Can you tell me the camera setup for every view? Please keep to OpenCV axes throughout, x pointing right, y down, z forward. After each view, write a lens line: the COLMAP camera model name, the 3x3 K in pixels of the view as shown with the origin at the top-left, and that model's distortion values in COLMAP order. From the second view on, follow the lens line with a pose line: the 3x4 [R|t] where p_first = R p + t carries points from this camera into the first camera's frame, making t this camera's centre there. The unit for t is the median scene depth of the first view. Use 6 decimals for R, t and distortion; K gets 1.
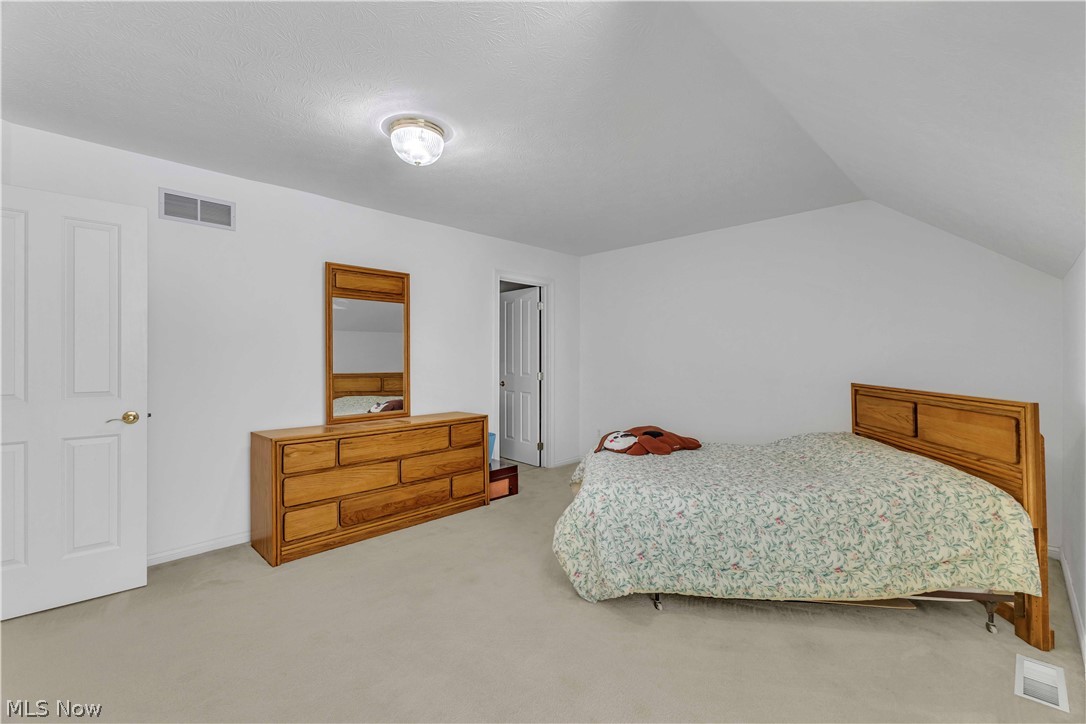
lens RADIAL K [[469.7, 0, 539.4], [0, 469.7, 358.0], [0, 0, 1]] dist [0.001347, 0.000060]
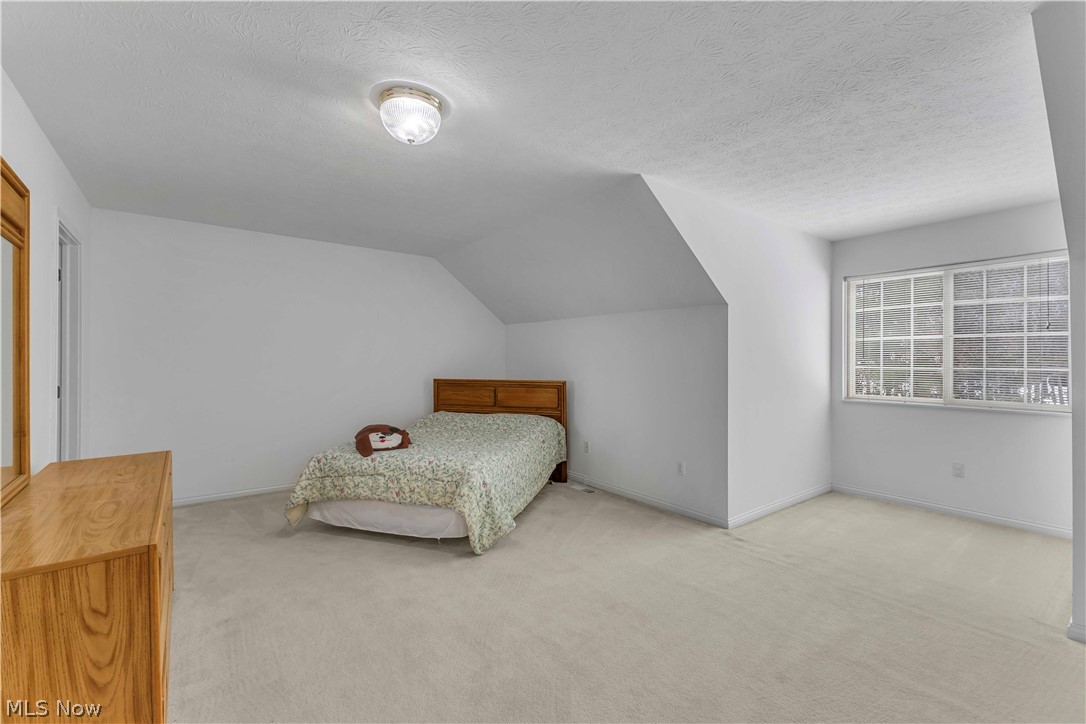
lens RADIAL K [[469.7, 0, 539.4], [0, 469.7, 358.0], [0, 0, 1]] dist [0.001347, 0.000060]
pose [[0.131474, 0.007937, 0.991288, -1.088184], [-0.006410, 0.999954, -0.007157, -0.006406], [-0.991299, -0.005413, 0.131519, 0.648751]]
